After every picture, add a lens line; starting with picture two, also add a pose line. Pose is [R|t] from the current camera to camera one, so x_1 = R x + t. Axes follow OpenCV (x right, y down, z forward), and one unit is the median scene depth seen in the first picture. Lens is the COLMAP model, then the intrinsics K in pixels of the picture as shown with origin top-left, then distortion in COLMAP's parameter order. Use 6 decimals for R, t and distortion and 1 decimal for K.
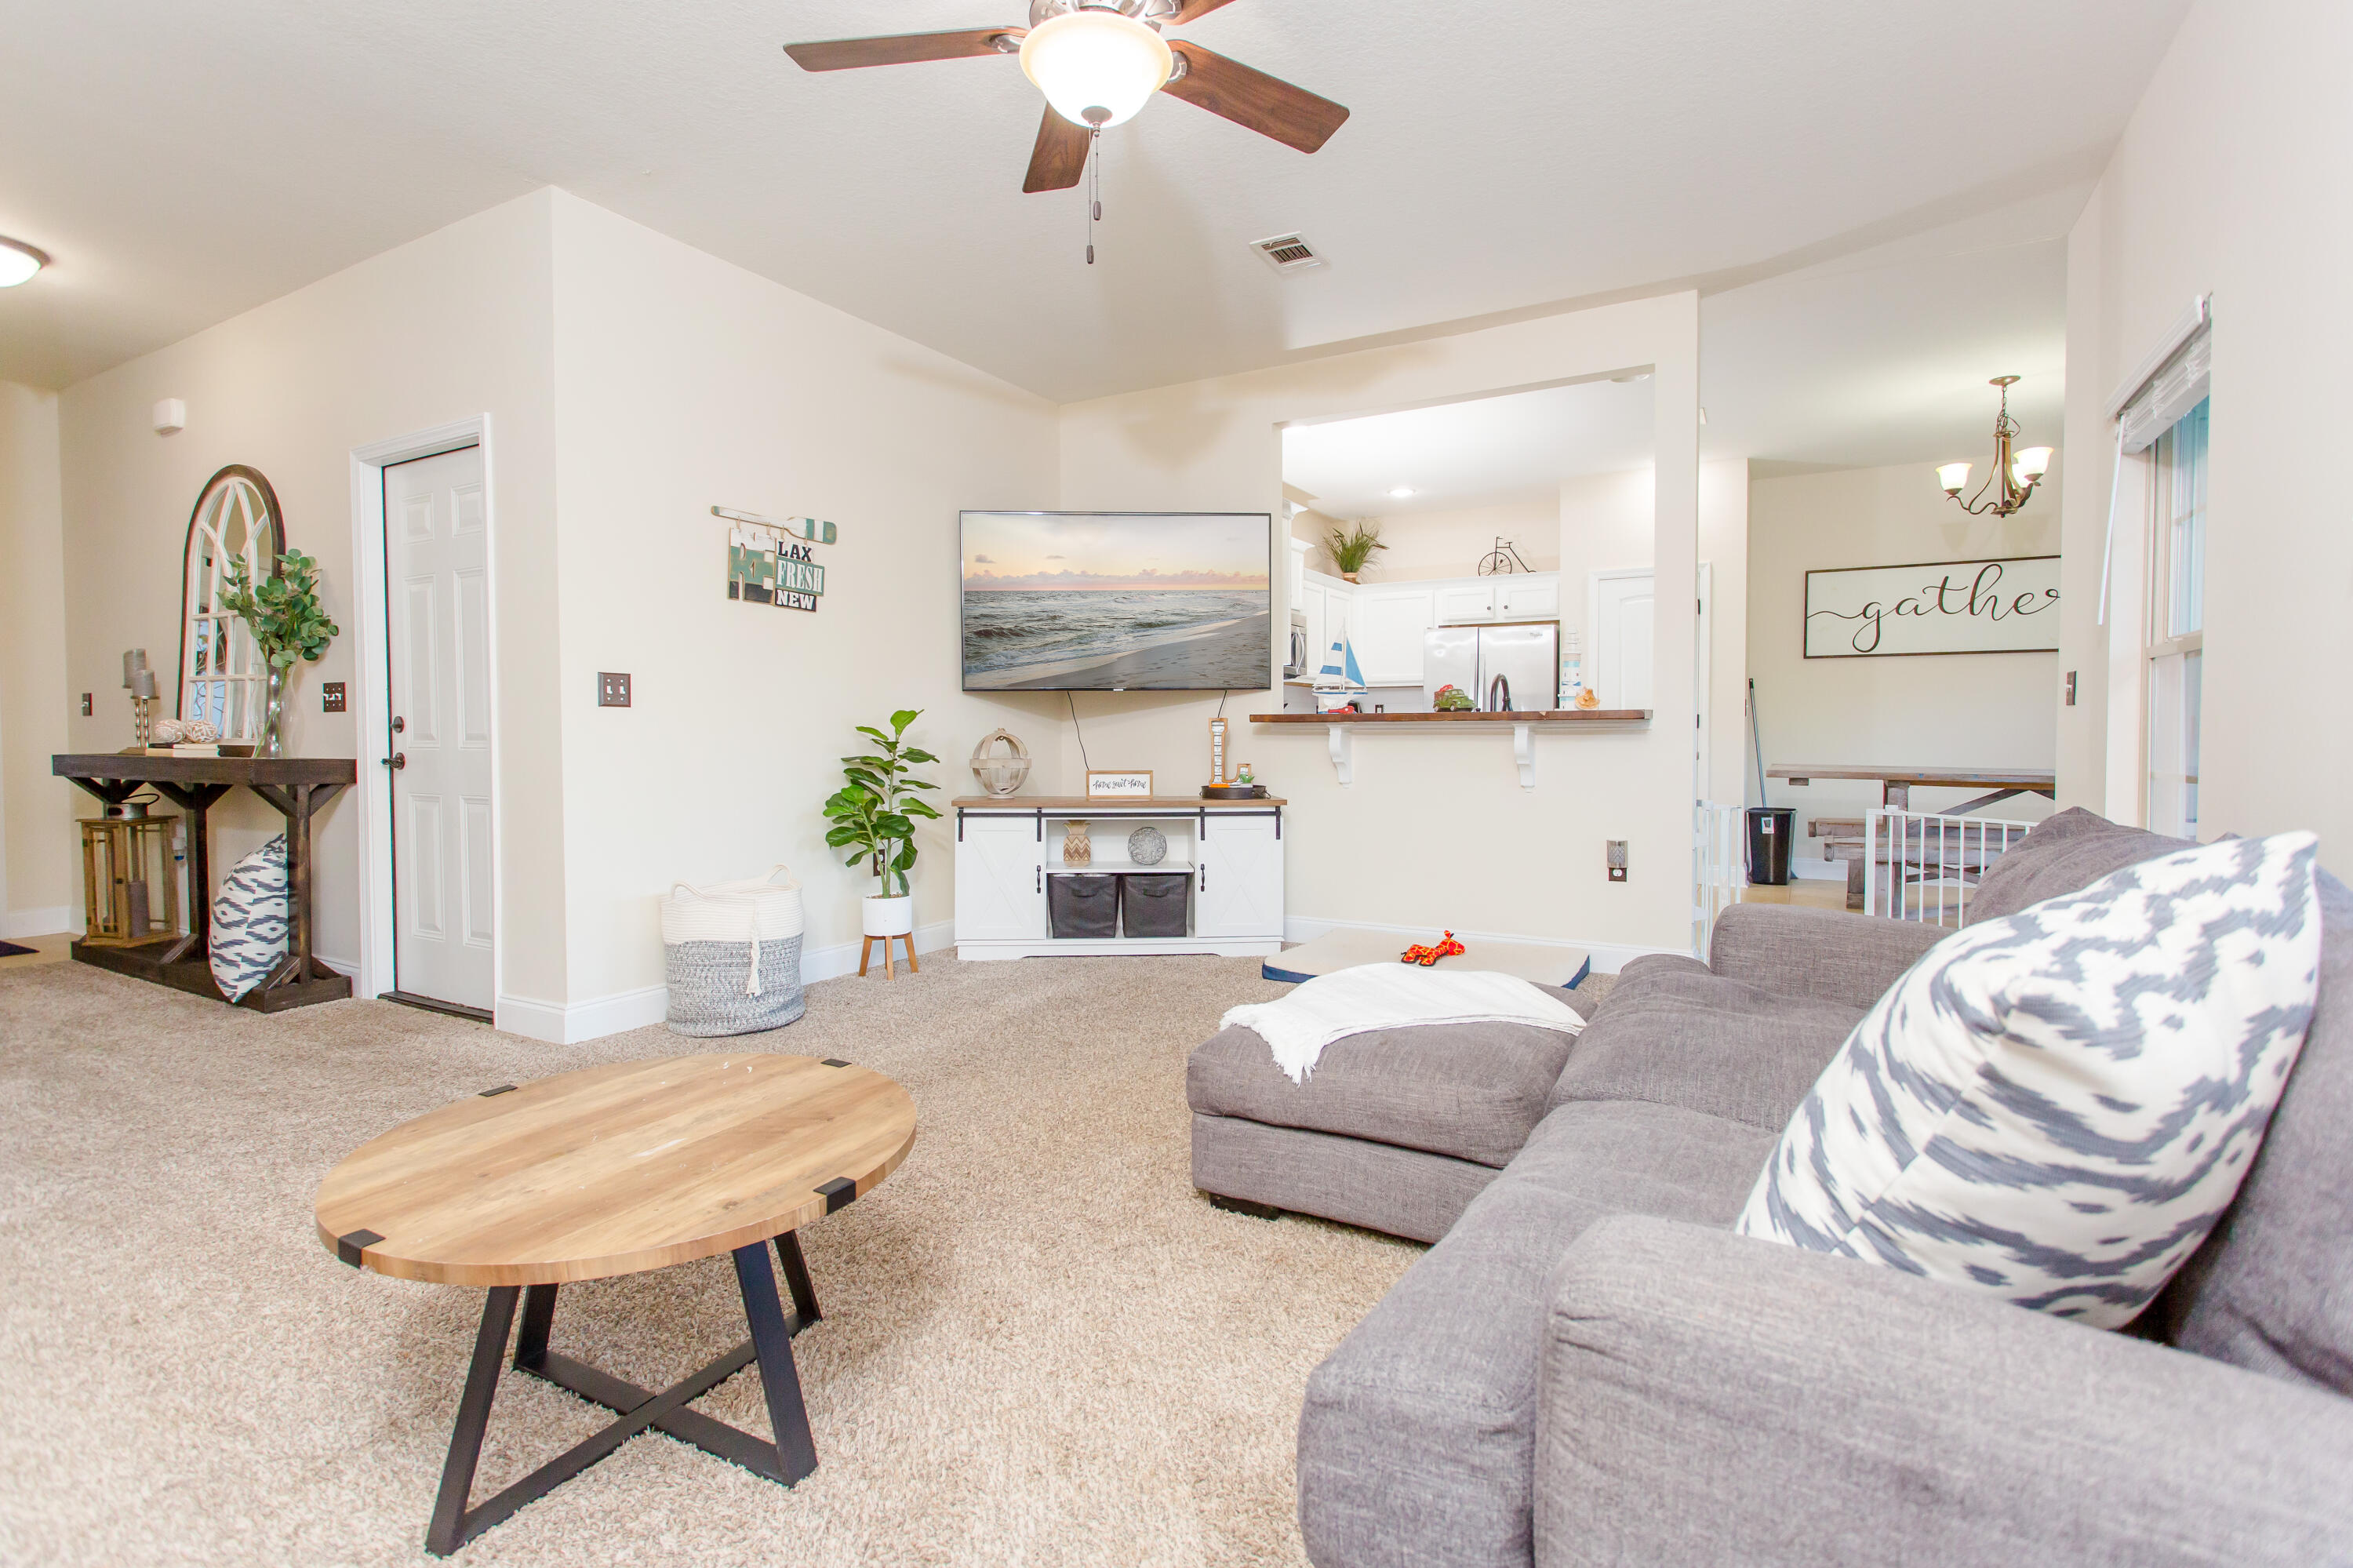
lens RADIAL K [[1103.3, 0, 1174.0], [0, 1103.3, 757.4], [0, 0, 1]] dist [-0.001167, 0.000440]
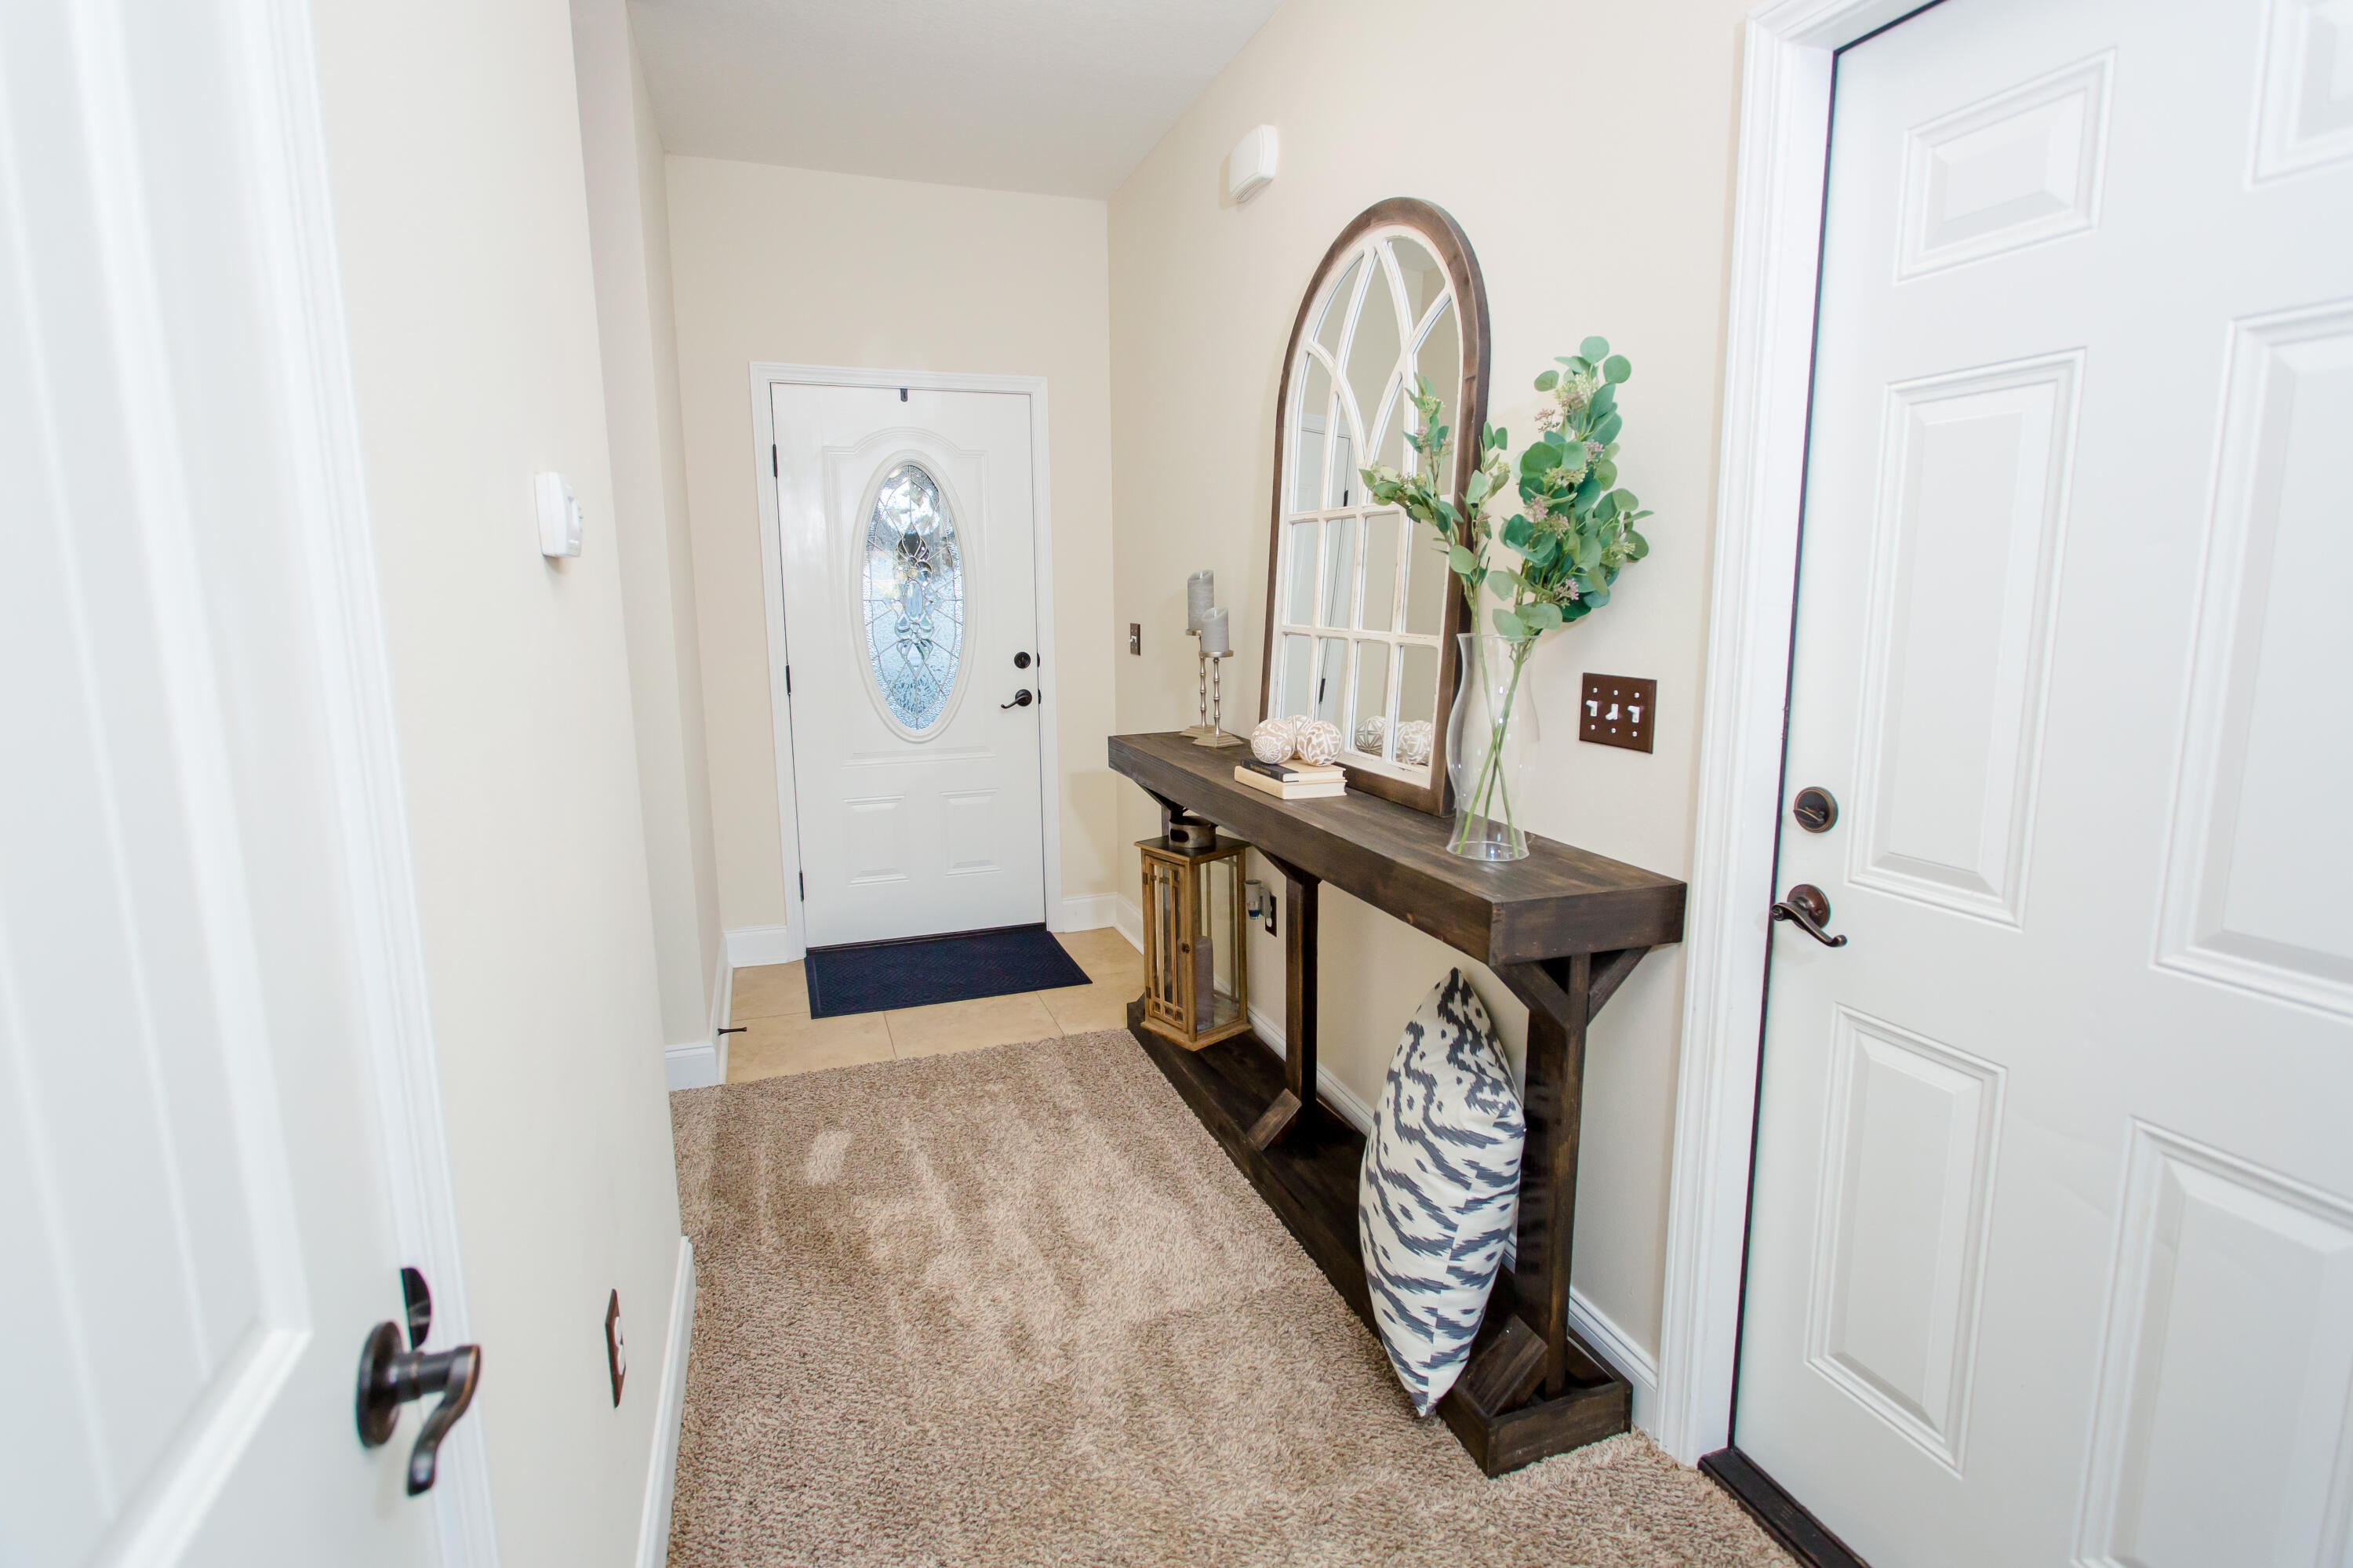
lens RADIAL K [[1103.3, 0, 1174.0], [0, 1103.3, 757.4], [0, 0, 1]] dist [-0.001167, 0.000440]
pose [[0.758888, 0.098380, -0.643747, -0.617365], [-0.010246, 0.990204, 0.139248, -0.092935], [0.651140, -0.099078, 0.752463, 0.579490]]
